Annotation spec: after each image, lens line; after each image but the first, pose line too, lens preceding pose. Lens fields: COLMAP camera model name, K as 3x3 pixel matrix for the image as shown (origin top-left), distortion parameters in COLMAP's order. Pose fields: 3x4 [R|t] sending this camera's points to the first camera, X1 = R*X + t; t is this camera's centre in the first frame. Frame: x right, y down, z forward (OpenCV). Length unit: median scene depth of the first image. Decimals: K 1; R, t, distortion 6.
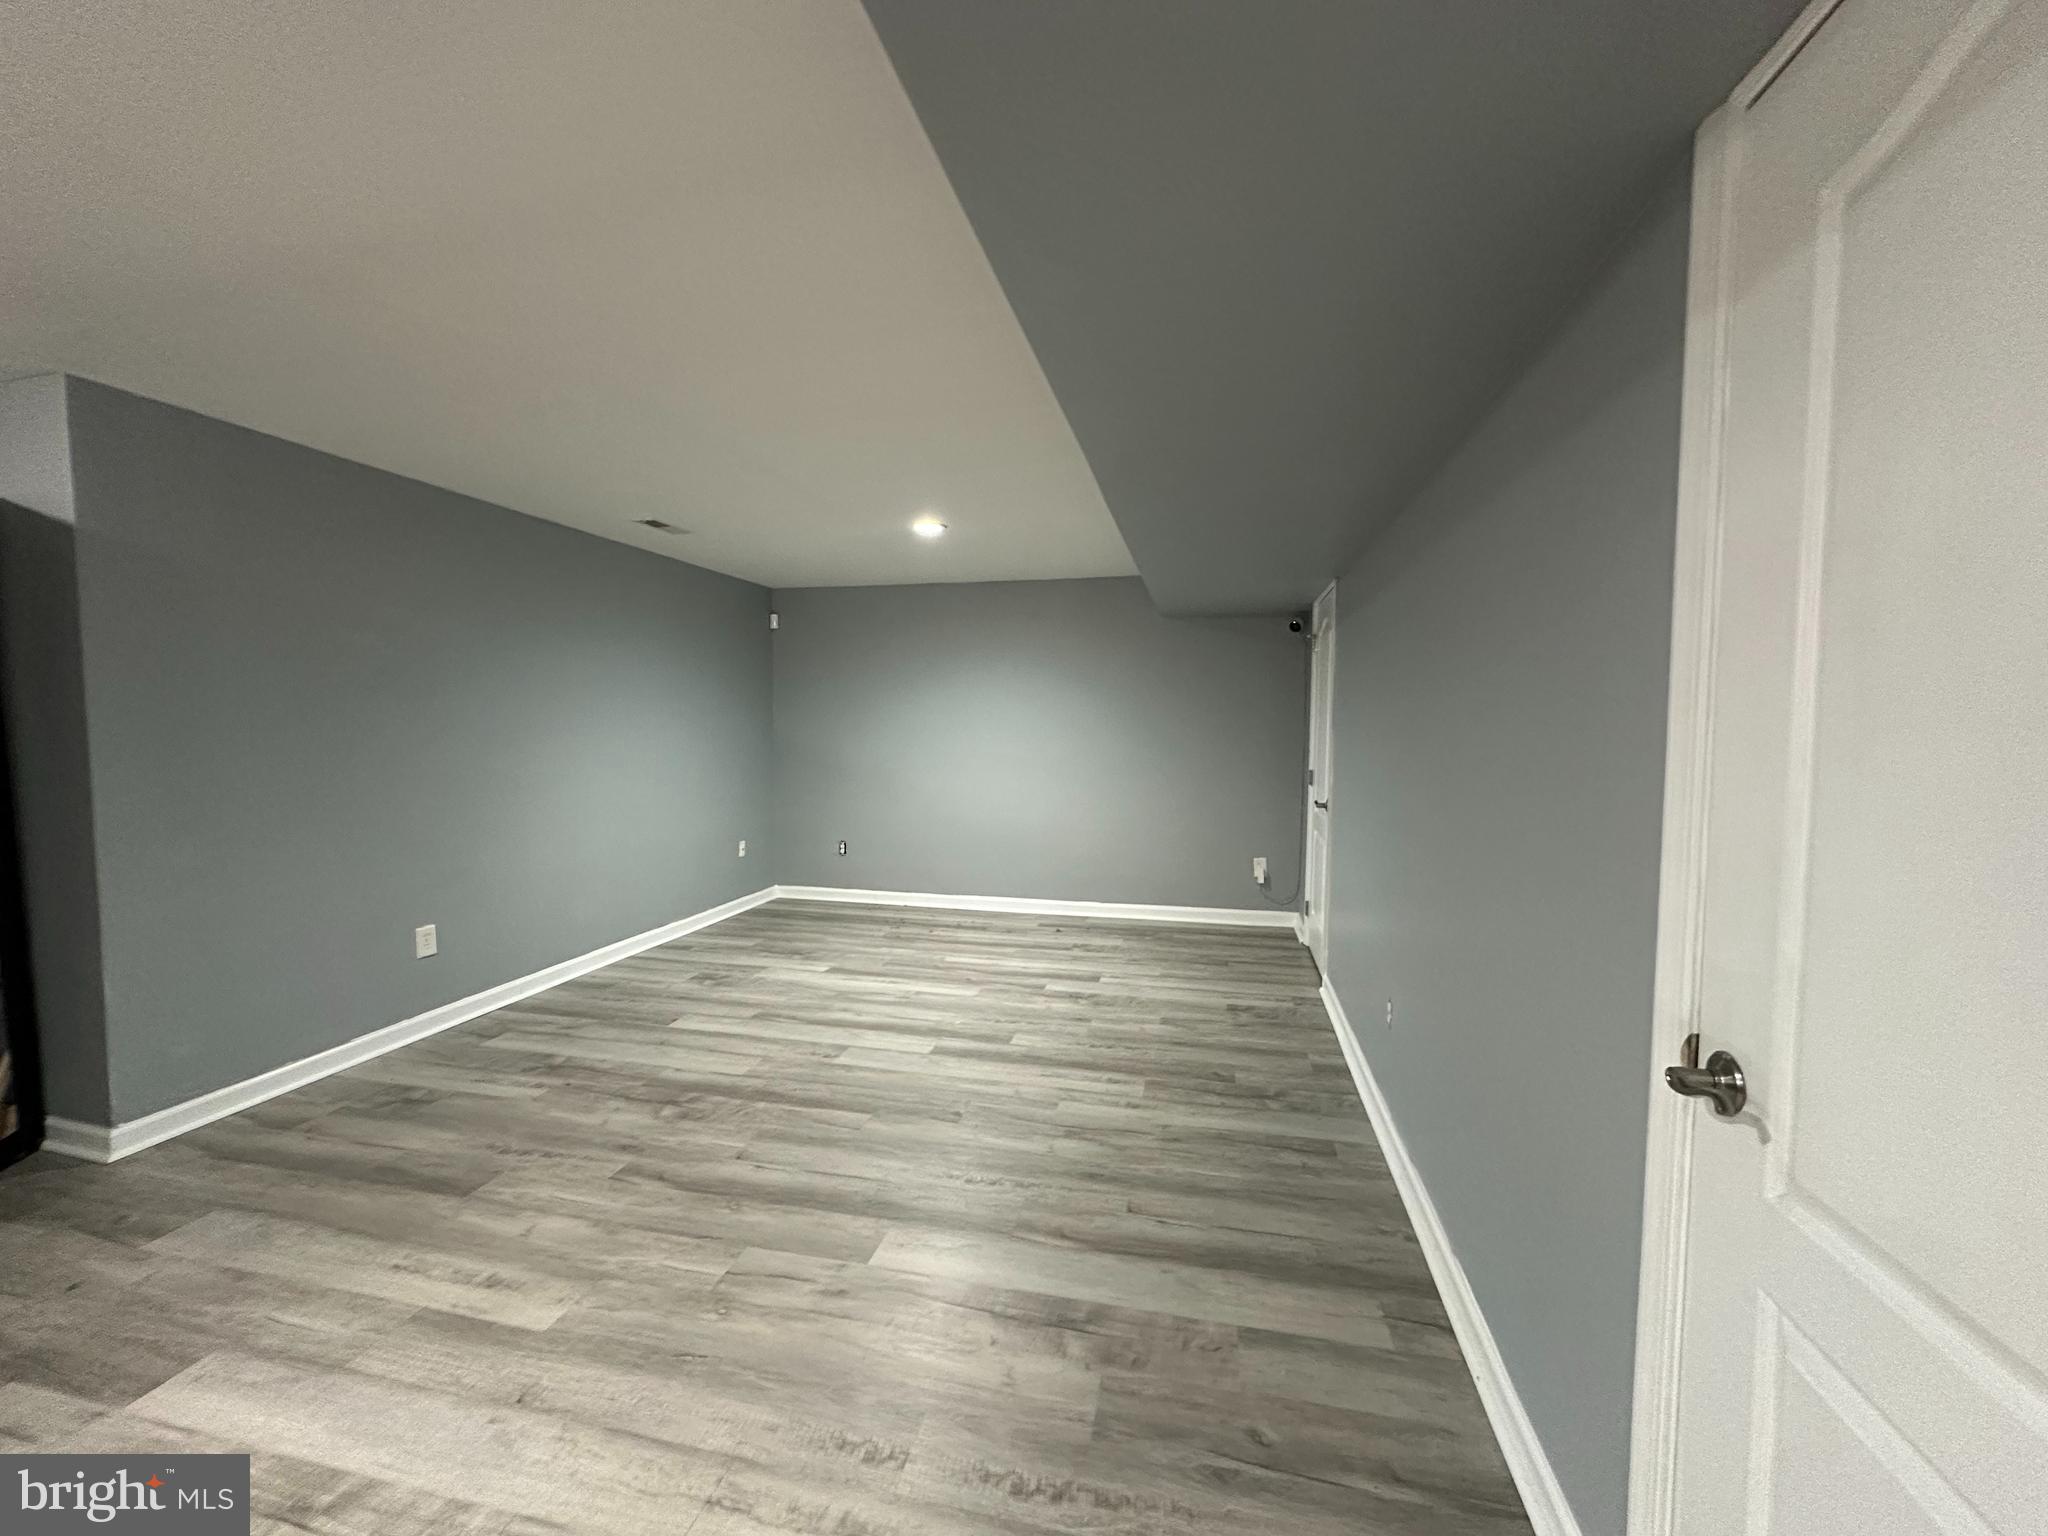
lens RADIAL K [[817.9, 0, 1021.0], [0, 817.9, 768.7], [0, 0, 1]] dist [-0.001806, 0.000668]
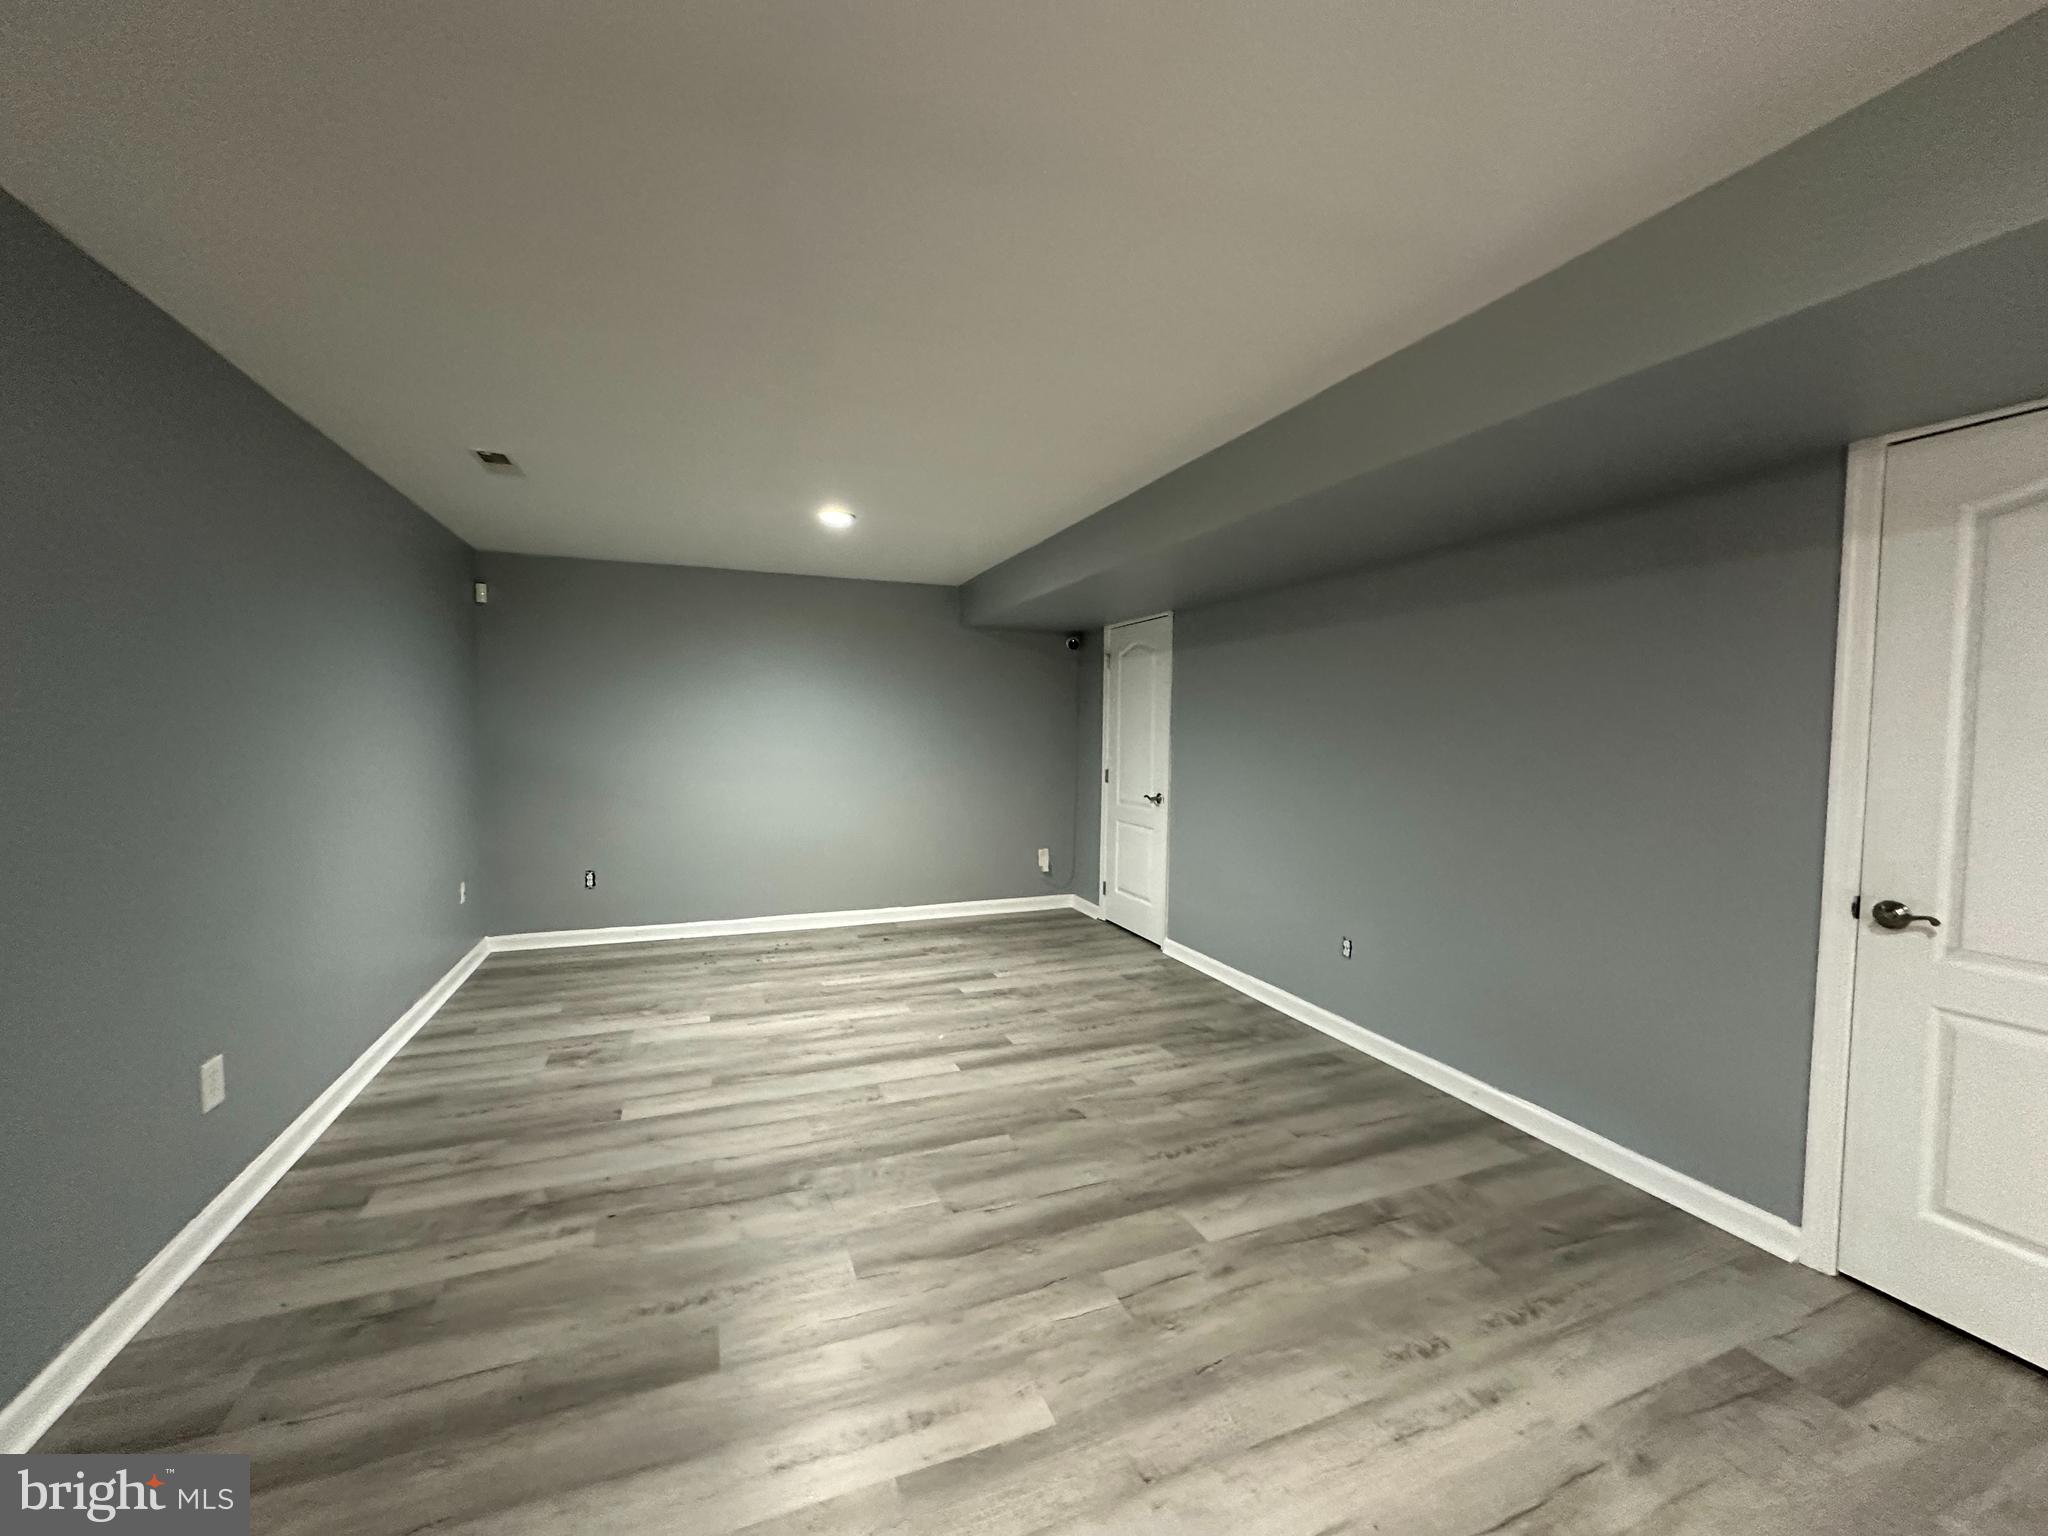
lens RADIAL K [[817.9, 0, 1025.3], [0, 817.9, 760.2], [0, 0, 1]] dist [-0.001806, 0.000668]
pose [[0.821510, -0.017712, 0.569919, -0.530054], [0.024011, 0.999705, -0.003543, -0.013325], [-0.569688, 0.016595, 0.821693, 0.134655]]
